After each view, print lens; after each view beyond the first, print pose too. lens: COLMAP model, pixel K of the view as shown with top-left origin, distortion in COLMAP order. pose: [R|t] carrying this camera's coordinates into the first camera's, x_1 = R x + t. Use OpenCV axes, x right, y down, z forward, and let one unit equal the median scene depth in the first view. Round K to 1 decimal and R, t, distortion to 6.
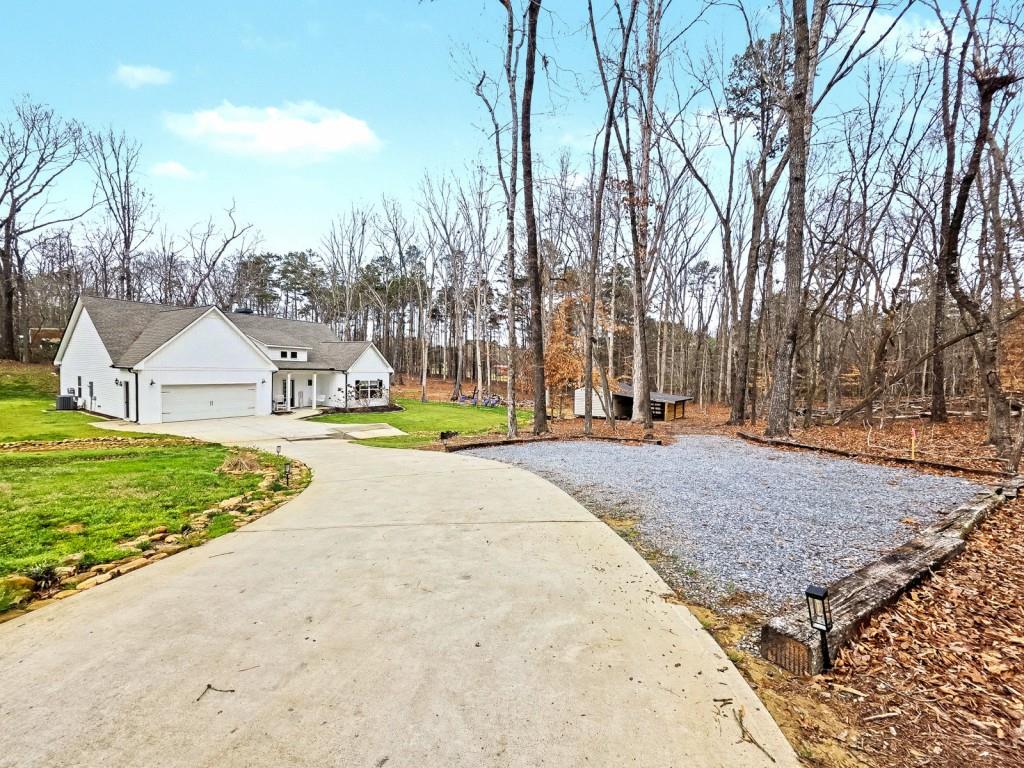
lens RADIAL K [[414.9, 0, 511.8], [0, 414.9, 391.7], [0, 0, 1]] dist [0.008142, 0.000260]
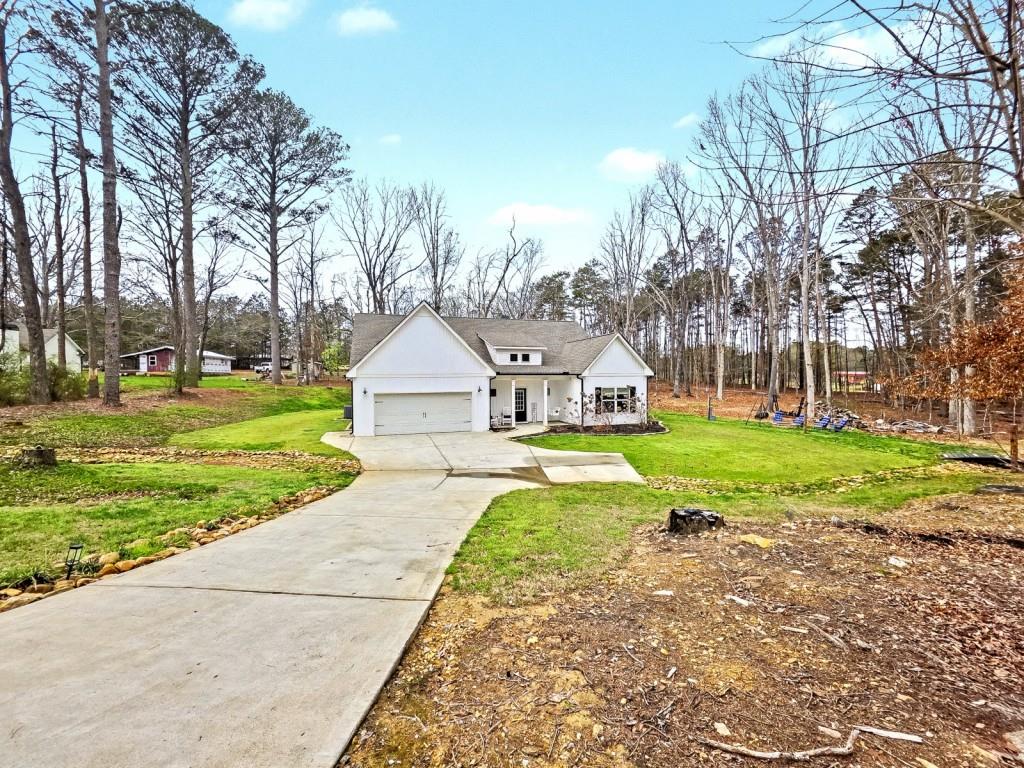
lens RADIAL K [[414.9, 0, 509.9], [0, 414.9, 386.6], [0, 0, 1]] dist [0.008142, 0.000260]
pose [[0.761603, -0.023502, -0.647617, -0.013665], [-0.007220, 0.998972, -0.044743, 0.002709], [0.648003, 0.038752, 0.760651, 0.209394]]
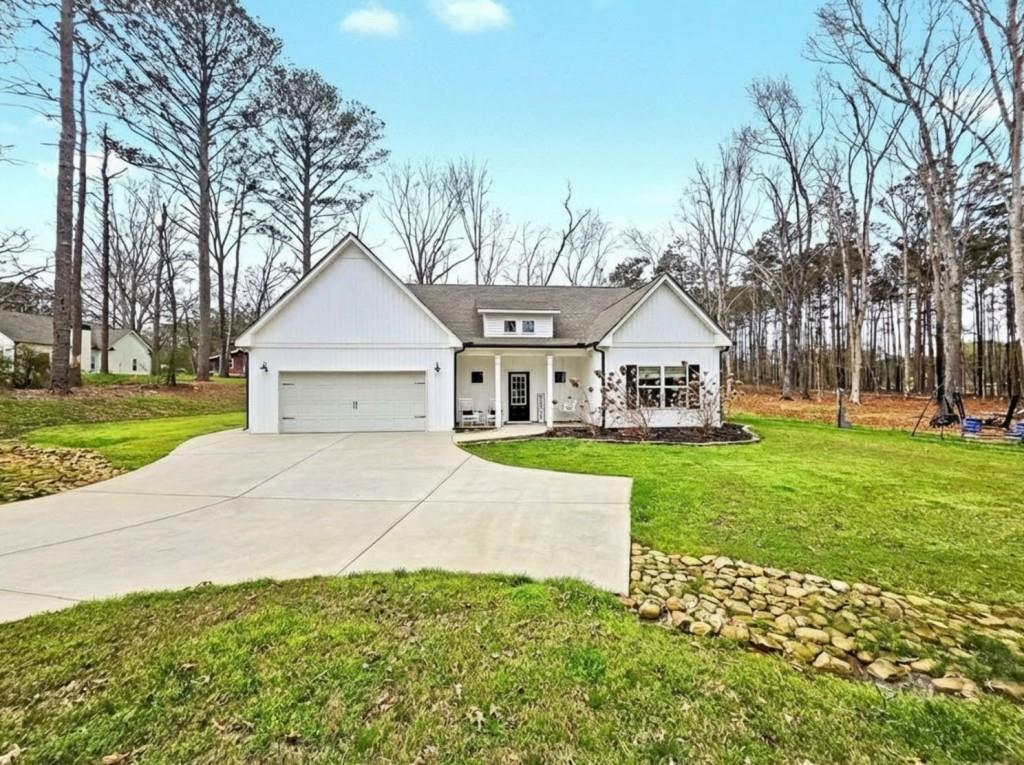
lens RADIAL K [[414.9, 0, 509.6], [0, 414.9, 384.5], [0, 0, 1]] dist [0.008142, 0.000260]
pose [[0.603464, -0.041654, -0.796301, -0.058855], [-0.023742, 0.997253, -0.070158, 0.015653], [0.797037, 0.061244, 0.600818, 0.373490]]
